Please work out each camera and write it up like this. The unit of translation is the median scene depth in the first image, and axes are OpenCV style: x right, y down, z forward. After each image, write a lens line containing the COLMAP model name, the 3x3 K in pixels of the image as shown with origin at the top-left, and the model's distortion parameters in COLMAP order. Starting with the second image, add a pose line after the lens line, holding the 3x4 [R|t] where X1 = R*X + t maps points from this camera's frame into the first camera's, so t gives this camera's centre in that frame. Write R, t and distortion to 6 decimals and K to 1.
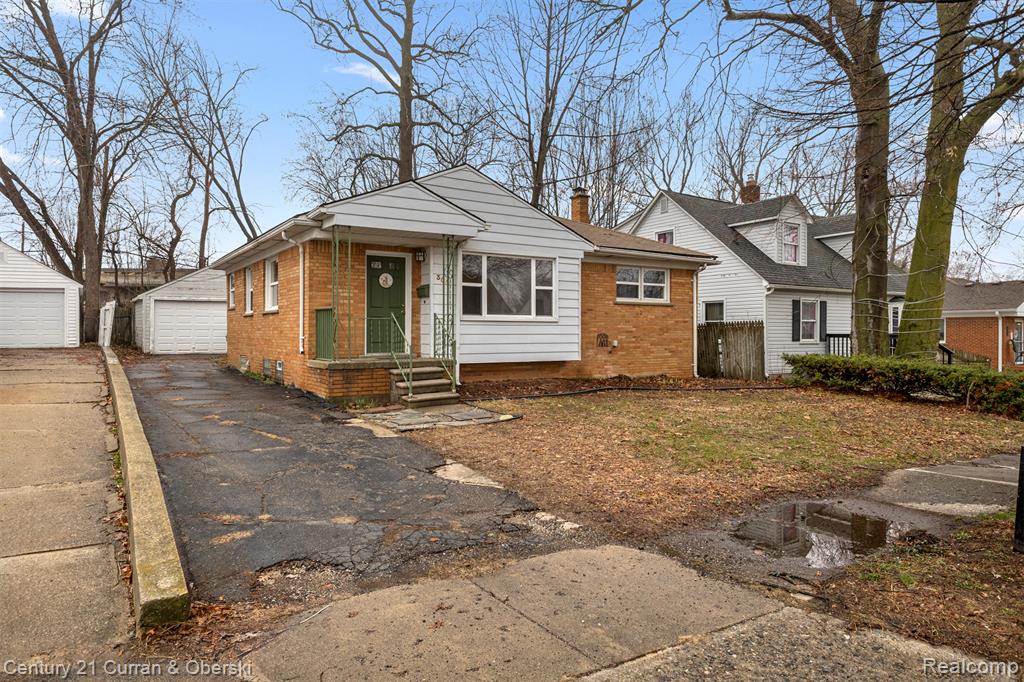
lens RADIAL K [[630.5, 0, 512.4], [0, 630.5, 337.6], [0, 0, 1]] dist [0.007342, 0.000844]
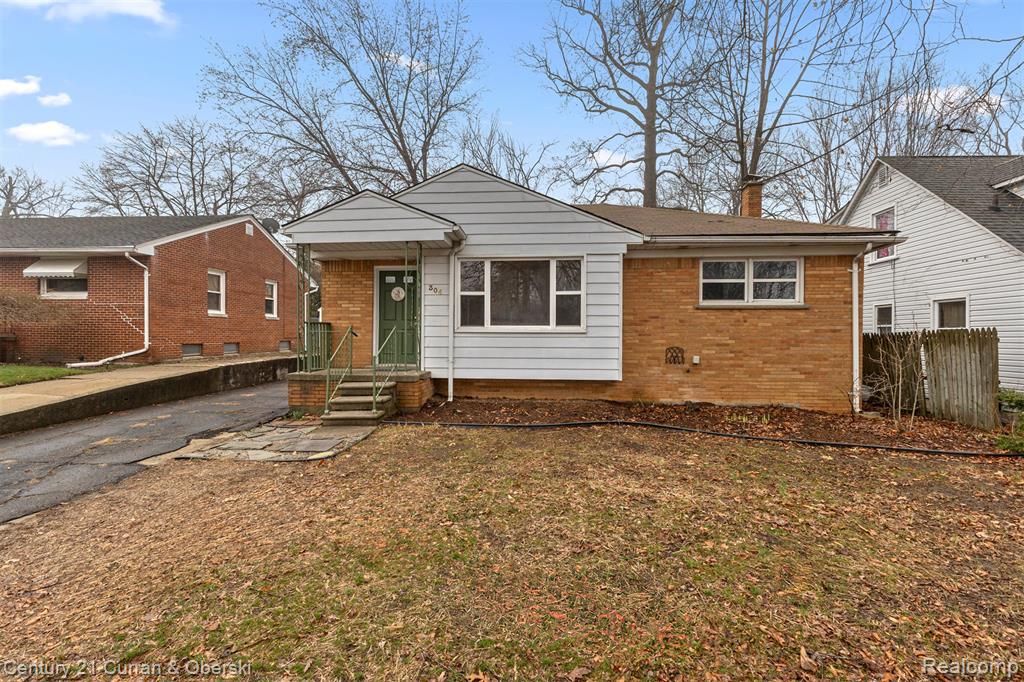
lens RADIAL K [[462.2, 0, 511.9], [0, 462.2, 337.7], [0, 0, 1]] dist [-0.003288, -0.000223]
pose [[0.789817, 0.004536, -0.613326, 0.351461], [-0.007639, 0.999968, -0.002442, -0.015666], [0.613295, 0.006614, 0.789826, 0.439983]]
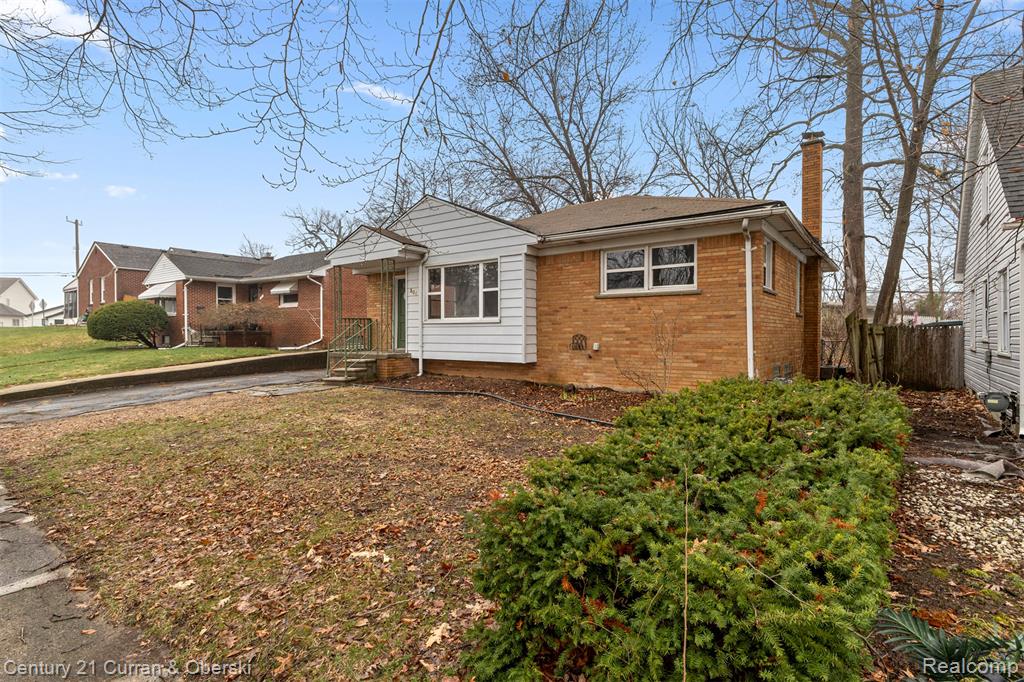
lens RADIAL K [[503.8, 0, 511.7], [0, 503.8, 339.6], [0, 0, 1]] dist [-0.003468, 0.000028]
pose [[0.341135, 0.010142, -0.939960, 0.783906], [-0.007197, 0.999941, 0.008177, -0.004720], [0.939987, 0.003976, 0.341188, 0.715023]]
